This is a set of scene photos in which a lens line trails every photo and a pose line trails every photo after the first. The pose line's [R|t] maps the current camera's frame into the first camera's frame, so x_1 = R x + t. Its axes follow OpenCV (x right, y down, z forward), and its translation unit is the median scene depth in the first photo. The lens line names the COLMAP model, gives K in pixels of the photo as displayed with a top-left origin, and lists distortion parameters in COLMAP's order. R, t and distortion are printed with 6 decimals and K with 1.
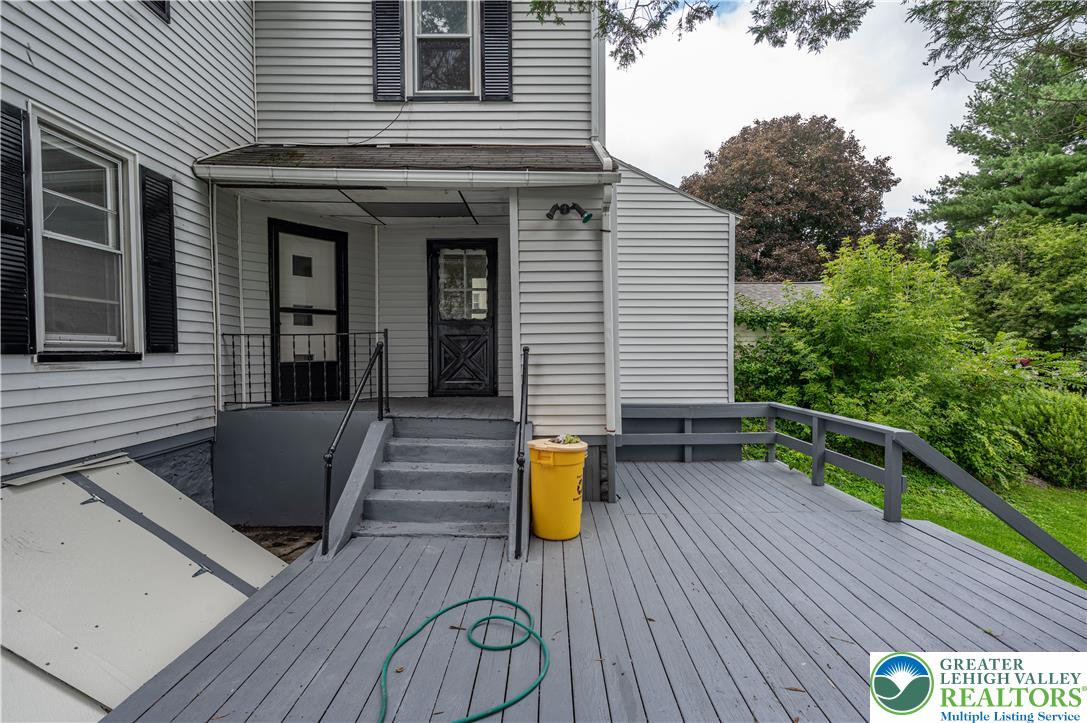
lens RADIAL K [[491.3, 0, 543.5], [0, 491.3, 361.5], [0, 0, 1]] dist [-0.004111, 0.000697]
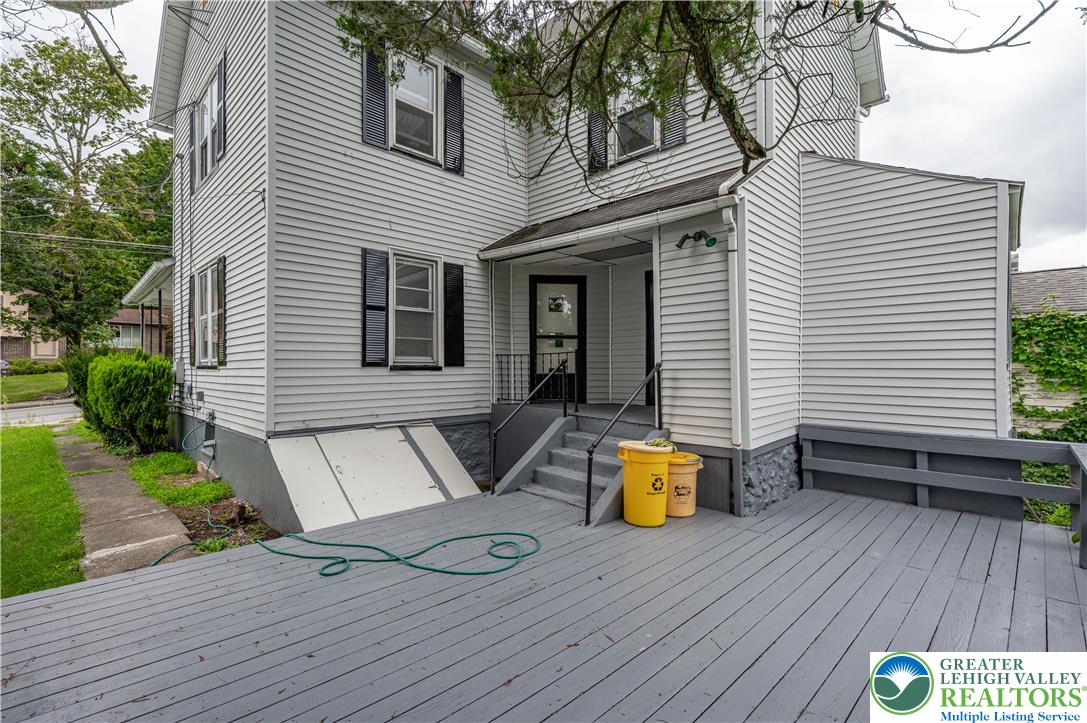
lens RADIAL K [[491.3, 0, 543.5], [0, 491.3, 361.5], [0, 0, 1]] dist [-0.004111, 0.000697]
pose [[0.707306, -0.003185, -0.706901, 0.589770], [-0.018975, 0.999544, -0.023490, 0.000215], [0.706653, 0.030029, 0.706923, -0.006776]]
